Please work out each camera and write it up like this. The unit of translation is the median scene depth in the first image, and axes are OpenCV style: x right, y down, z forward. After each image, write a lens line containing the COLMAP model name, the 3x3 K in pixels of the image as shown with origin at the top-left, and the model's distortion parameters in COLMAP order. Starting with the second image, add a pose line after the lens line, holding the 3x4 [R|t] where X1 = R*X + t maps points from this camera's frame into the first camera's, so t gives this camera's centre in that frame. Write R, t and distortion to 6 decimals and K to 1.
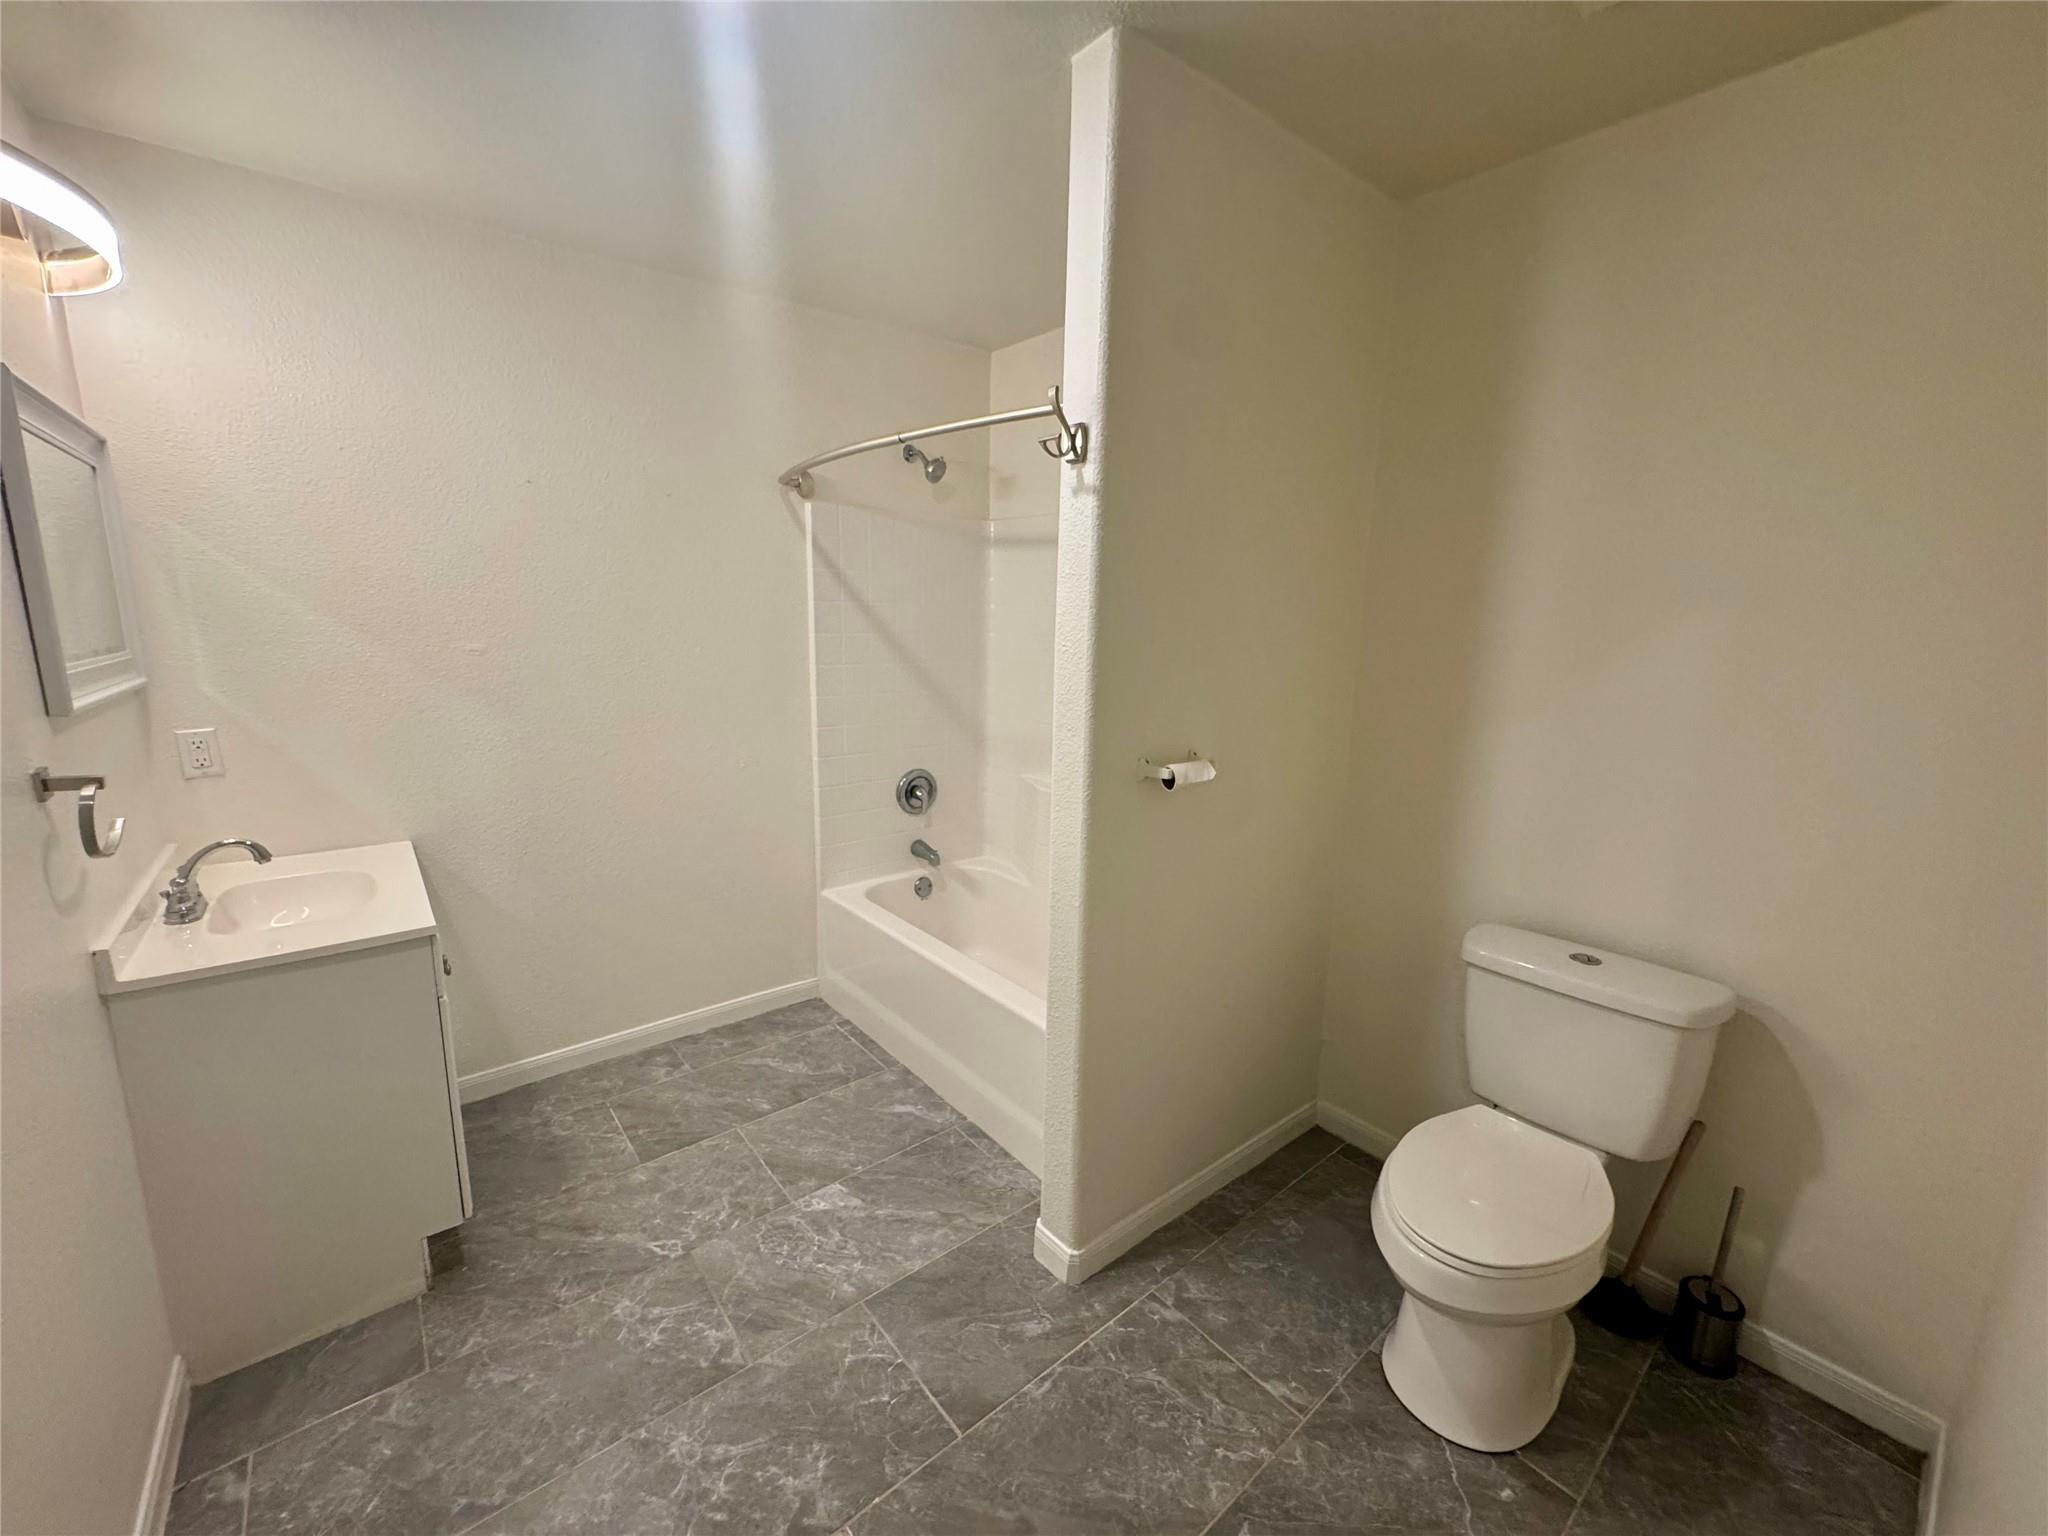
lens RADIAL K [[823.8, 0, 1025.0], [0, 823.8, 776.5], [0, 0, 1]] dist [-0.004198, 0.000073]
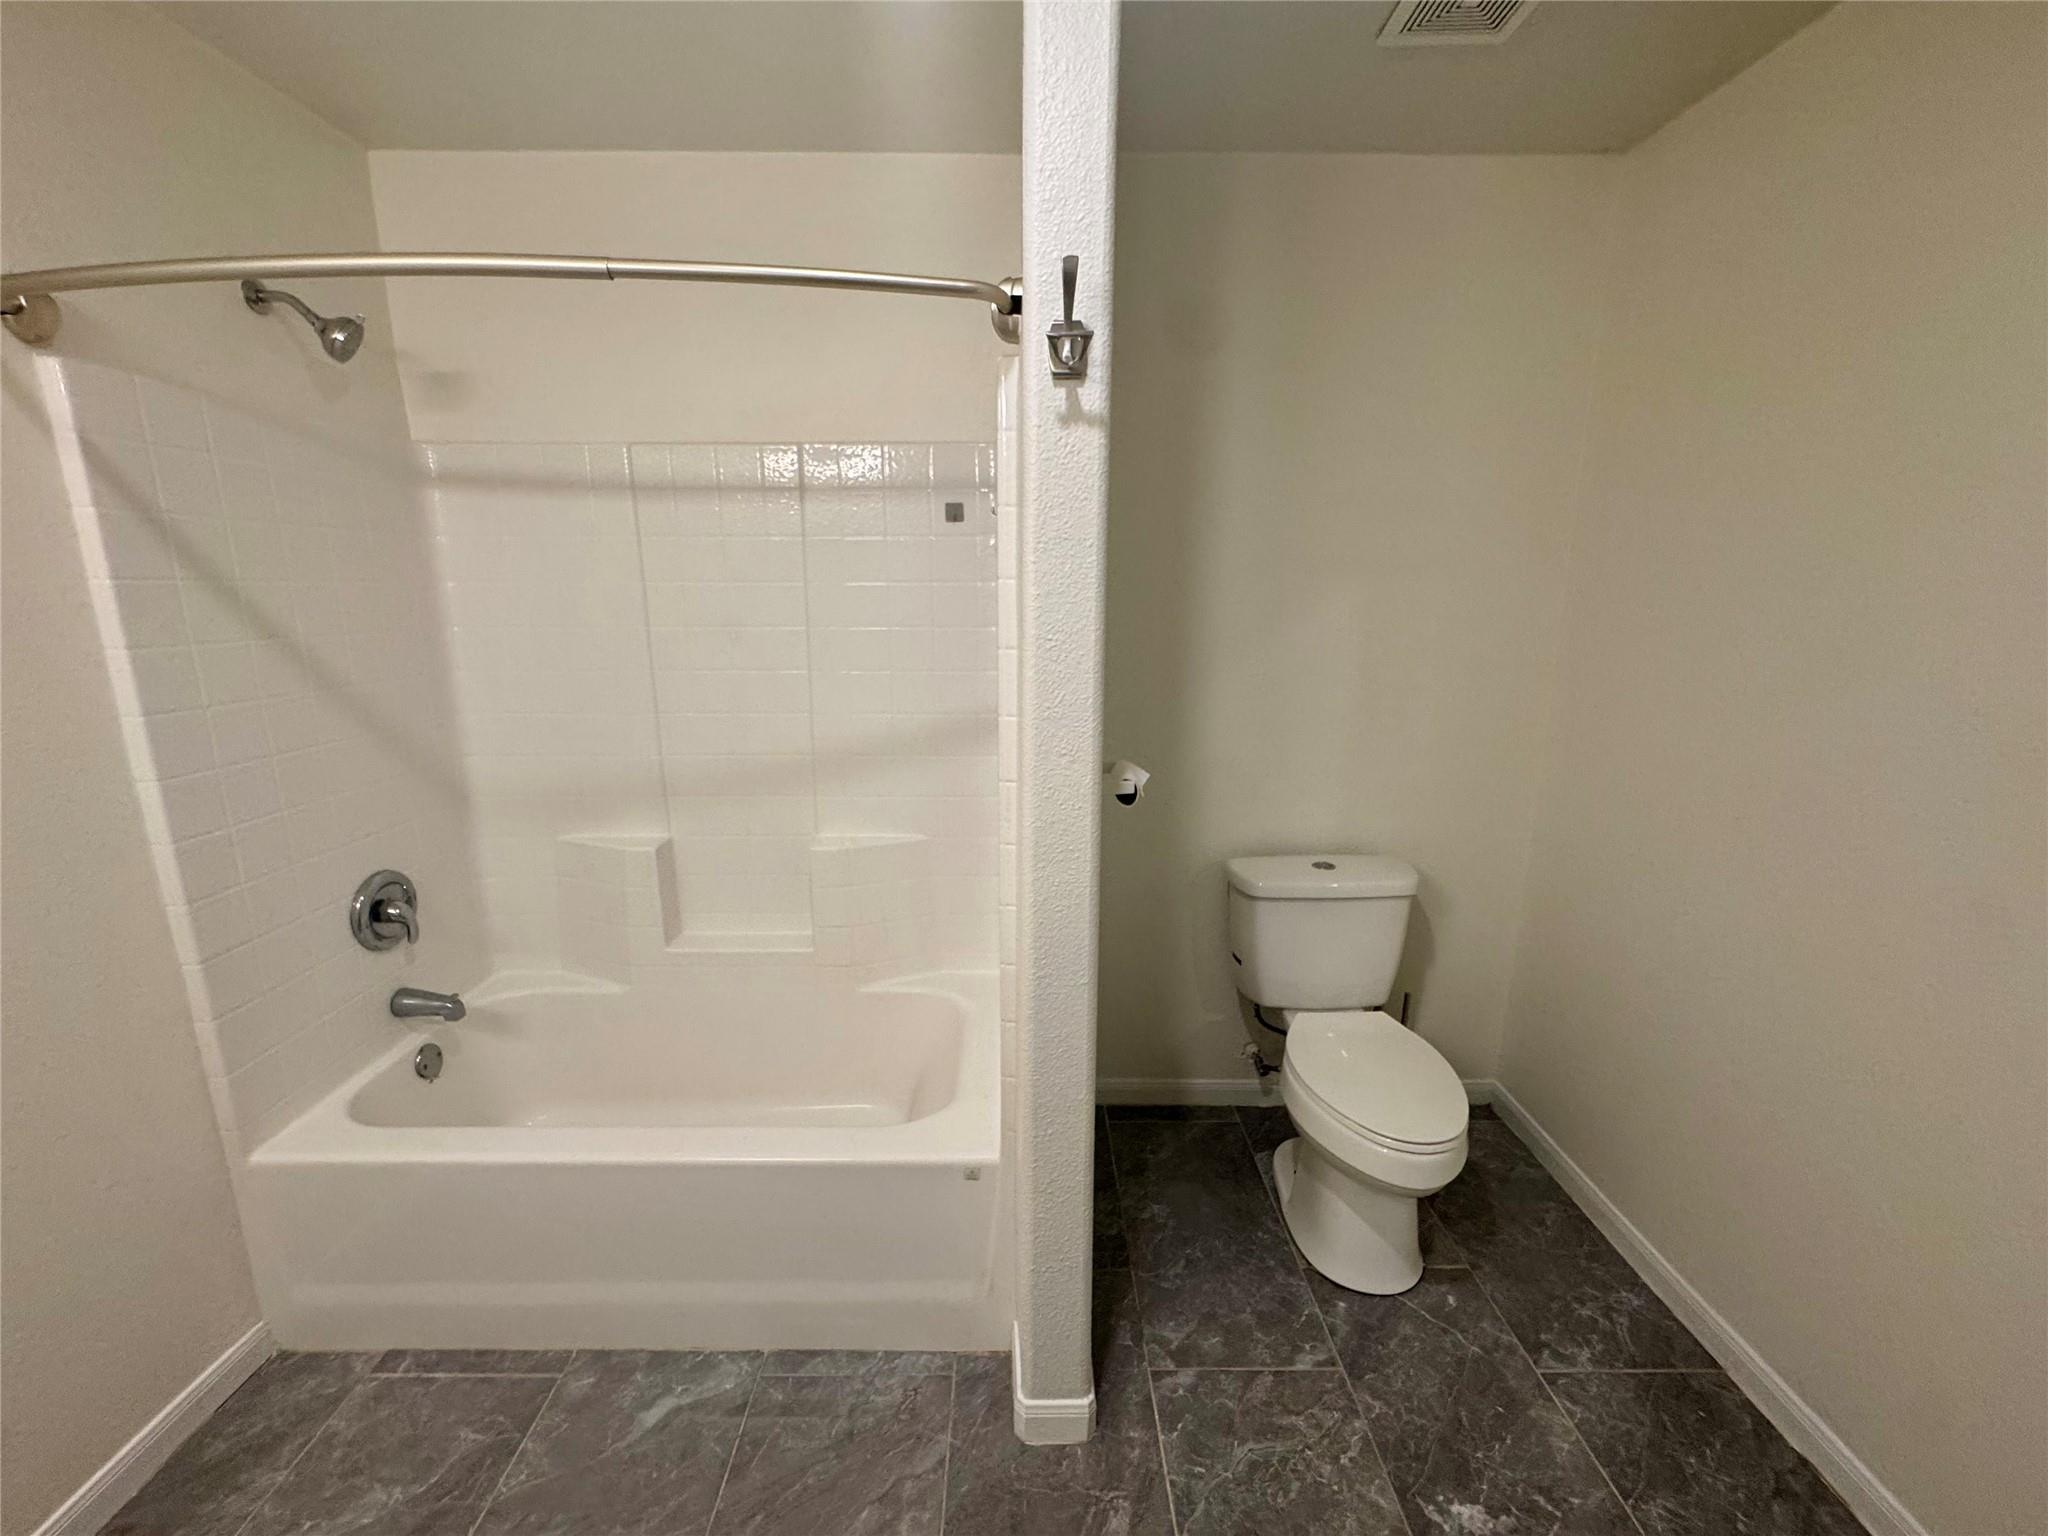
lens RADIAL K [[823.8, 0, 1030.8], [0, 823.8, 773.1], [0, 0, 1]] dist [-0.004198, 0.000073]
pose [[0.629910, -0.189531, 0.753188, -0.343134], [0.165620, 0.980241, 0.108153, -0.082356], [-0.758804, 0.056616, 0.648854, 0.366077]]
